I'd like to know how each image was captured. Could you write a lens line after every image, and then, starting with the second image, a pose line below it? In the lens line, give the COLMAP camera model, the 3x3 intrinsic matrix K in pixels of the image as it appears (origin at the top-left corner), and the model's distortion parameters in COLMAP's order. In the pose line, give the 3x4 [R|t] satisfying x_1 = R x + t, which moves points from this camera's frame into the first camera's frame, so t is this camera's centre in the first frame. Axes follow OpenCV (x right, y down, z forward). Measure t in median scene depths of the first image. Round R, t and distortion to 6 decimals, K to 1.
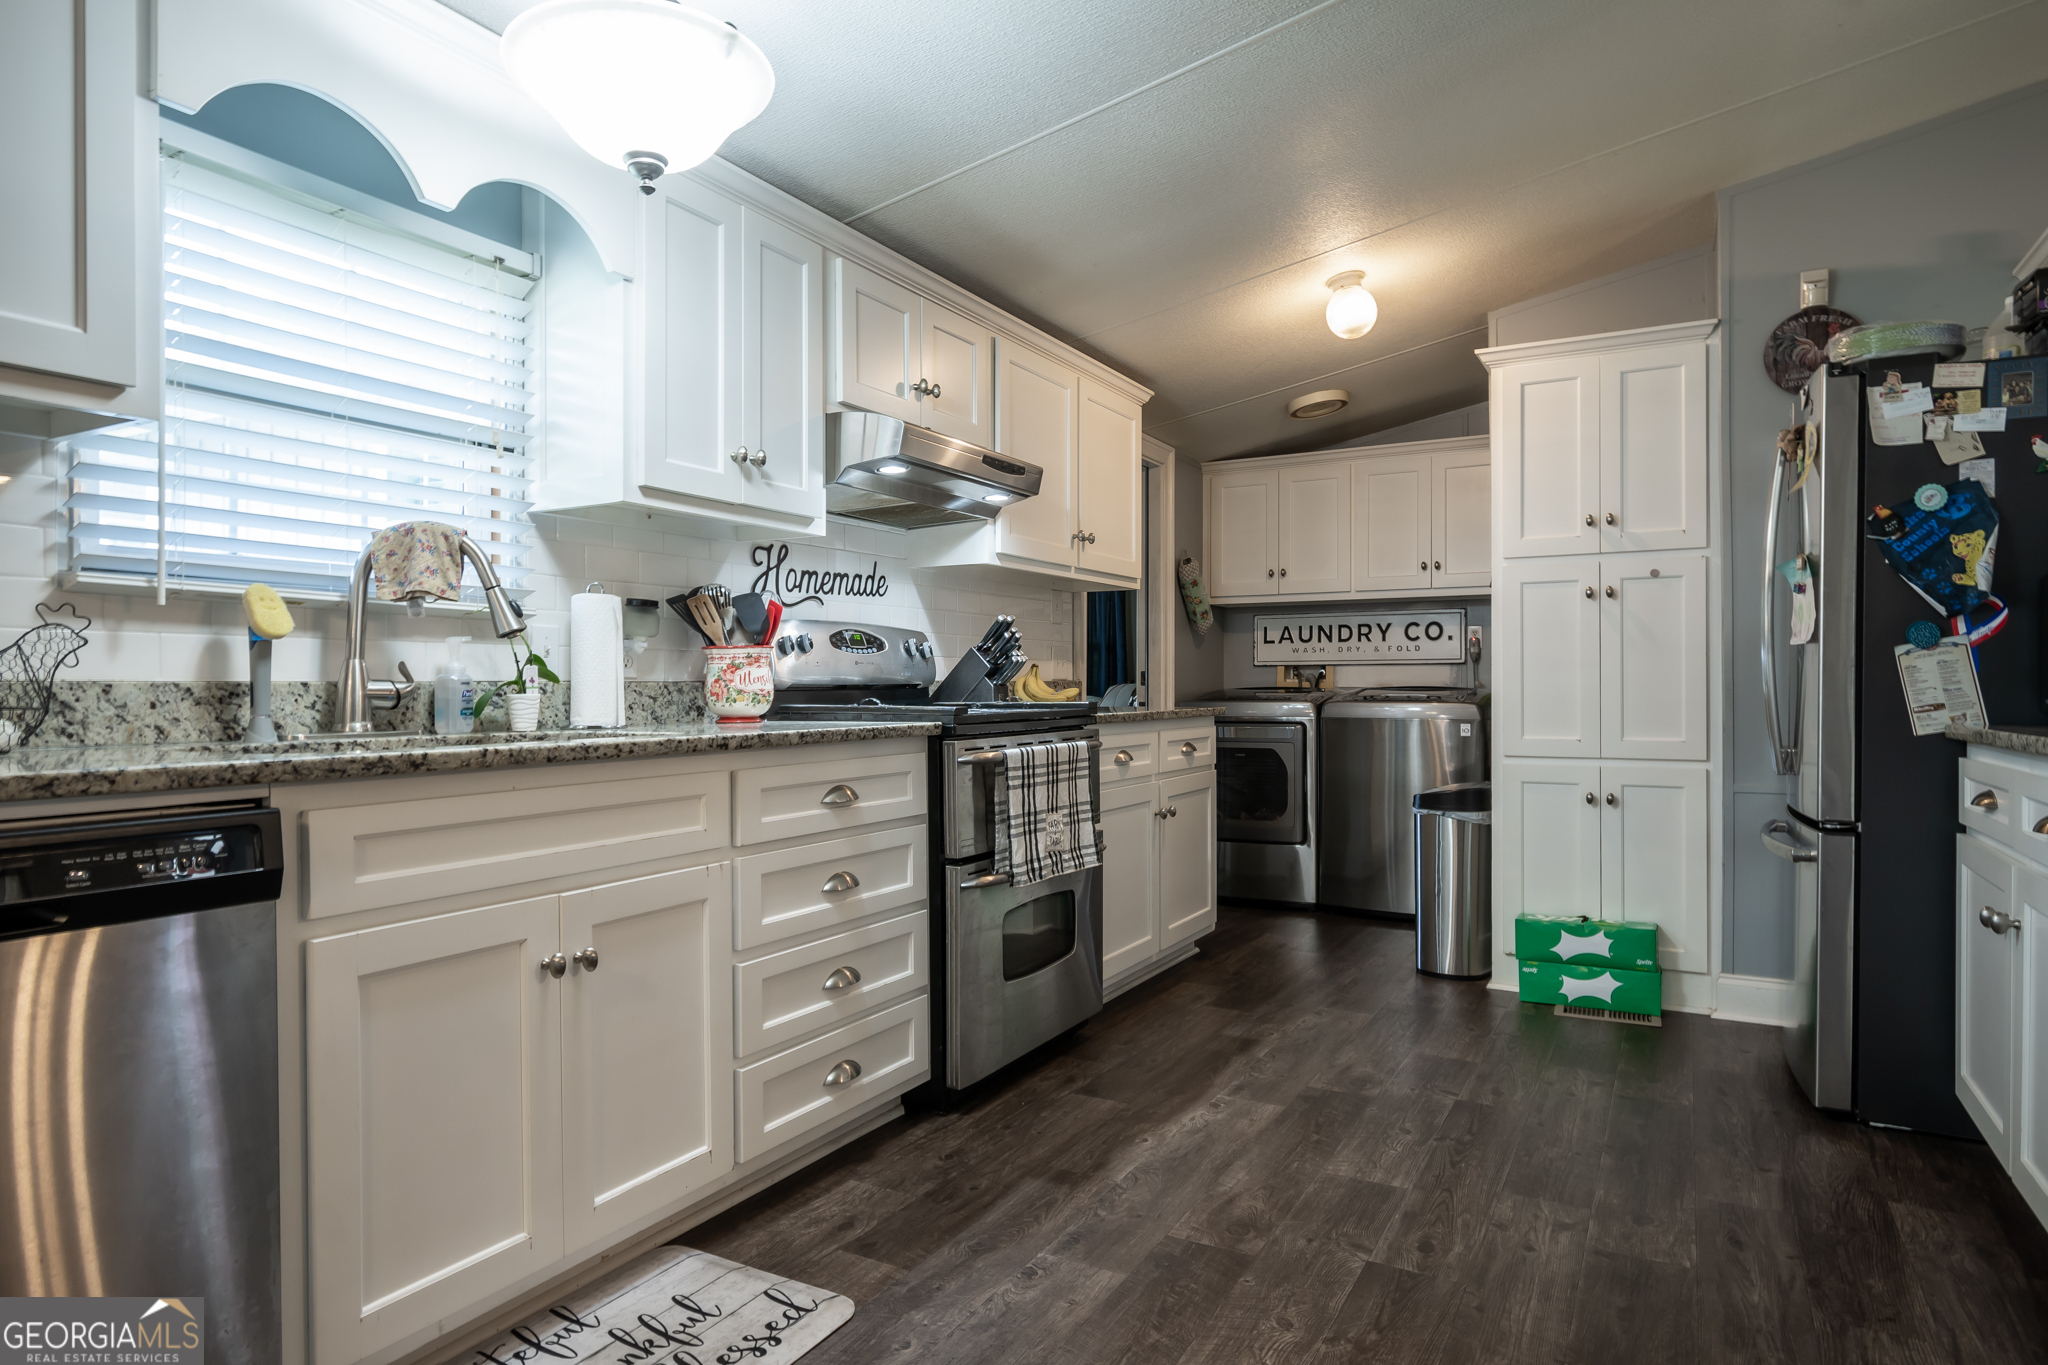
lens RADIAL K [[1181.0, 0, 1026.1], [0, 1181.0, 683.2], [0, 0, 1]] dist [0.005031, 0.001671]
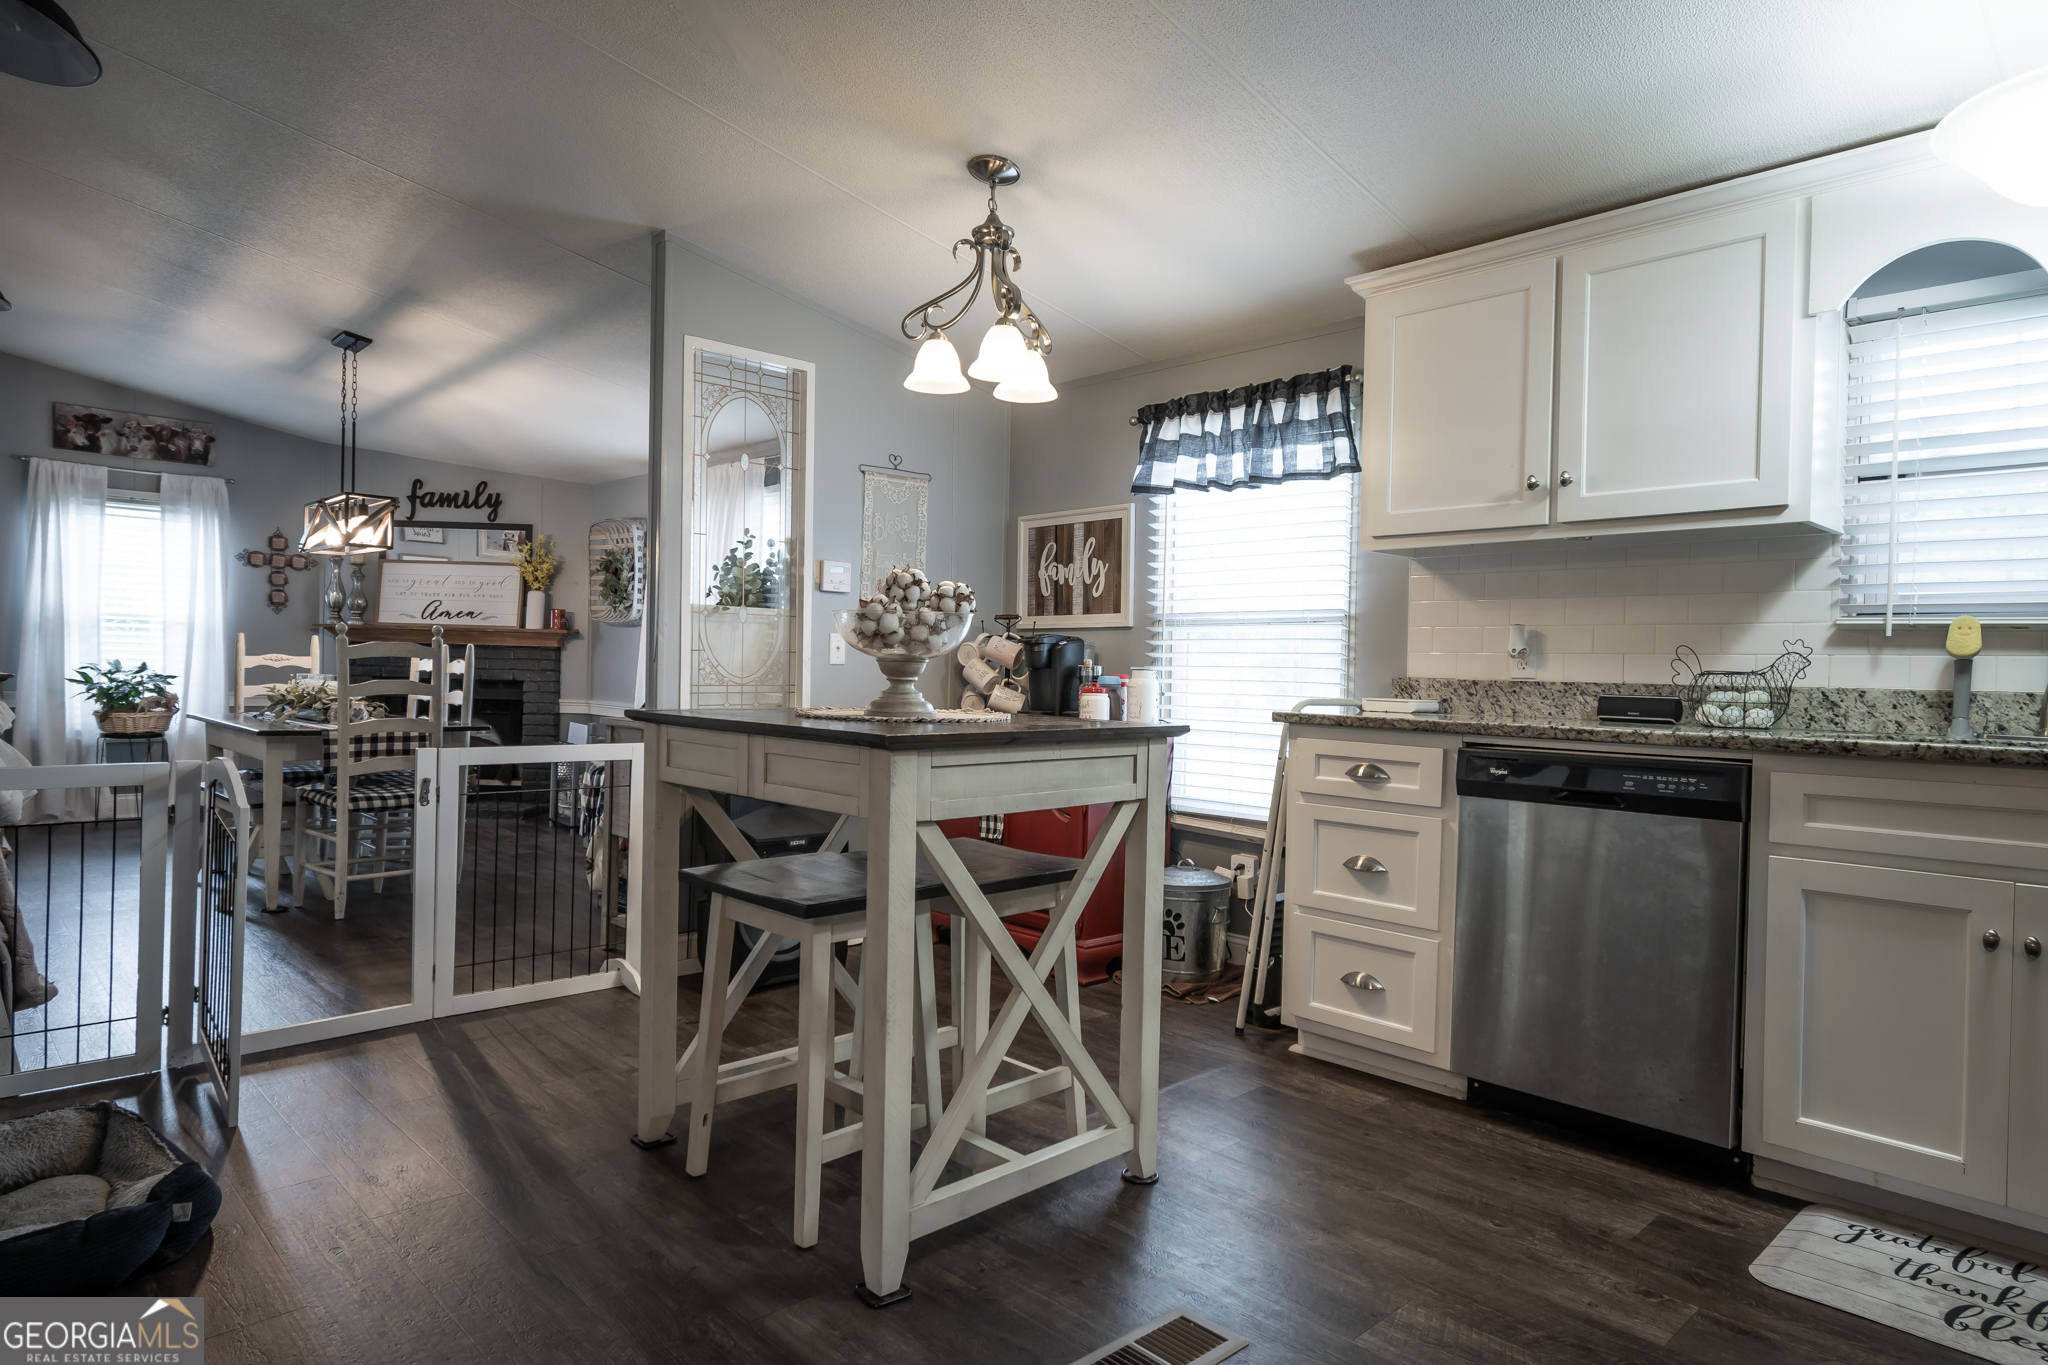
lens RADIAL K [[1181.0, 0, 1024.0], [0, 1181.0, 680.9], [0, 0, 1]] dist [0.005031, 0.001671]
pose [[-0.296988, 0.000875, -0.954881, 0.951175], [-0.019581, 0.999784, 0.007006, -0.001636], [0.954680, 0.020778, -0.296906, 0.436045]]
